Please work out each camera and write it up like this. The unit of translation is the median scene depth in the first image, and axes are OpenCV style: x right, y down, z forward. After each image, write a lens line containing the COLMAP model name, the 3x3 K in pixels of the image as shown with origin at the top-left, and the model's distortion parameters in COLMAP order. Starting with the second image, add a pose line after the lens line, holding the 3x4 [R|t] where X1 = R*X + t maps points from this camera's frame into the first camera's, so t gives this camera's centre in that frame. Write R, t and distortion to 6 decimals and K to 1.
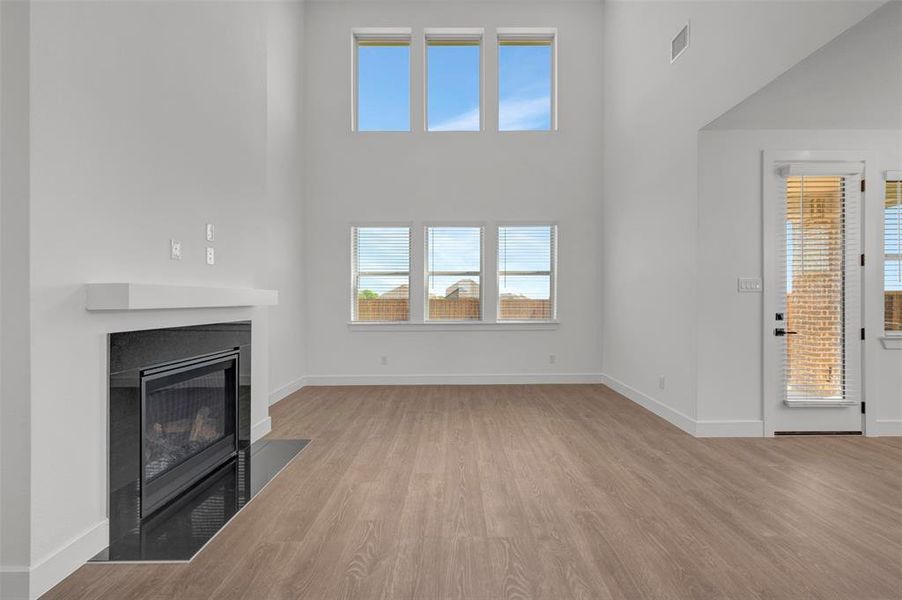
lens RADIAL K [[378.8, 0, 456.4], [0, 378.8, 300.1], [0, 0, 1]] dist [0.000839, -0.000005]
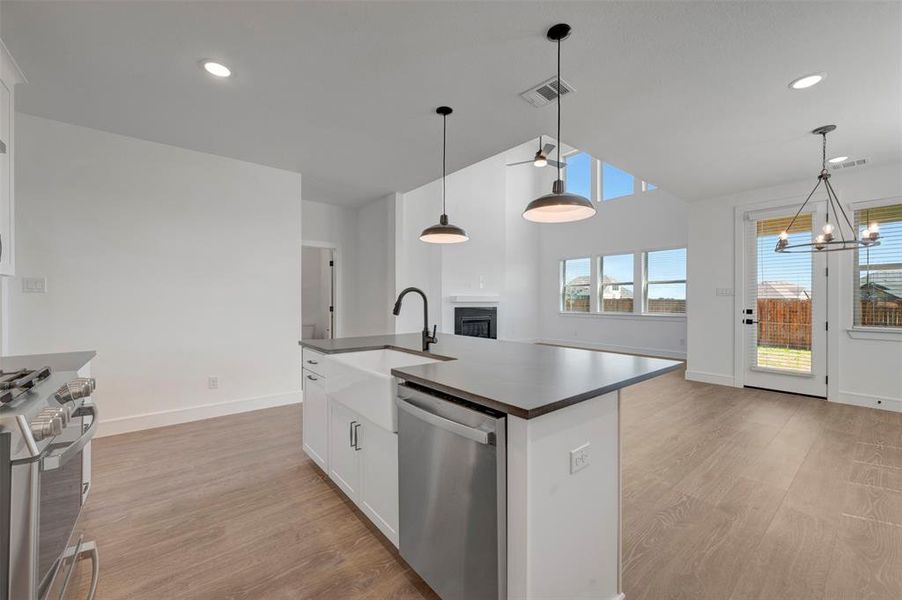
lens RADIAL K [[356.7, 0, 454.6], [0, 356.7, 299.5], [0, 0, 1]] dist [-0.007808, -0.000086]
pose [[0.629488, 0.002936, -0.777005, 1.217100], [-0.003319, 0.999994, 0.001090, -0.003140], [0.777003, 0.001893, 0.629494, -0.845282]]
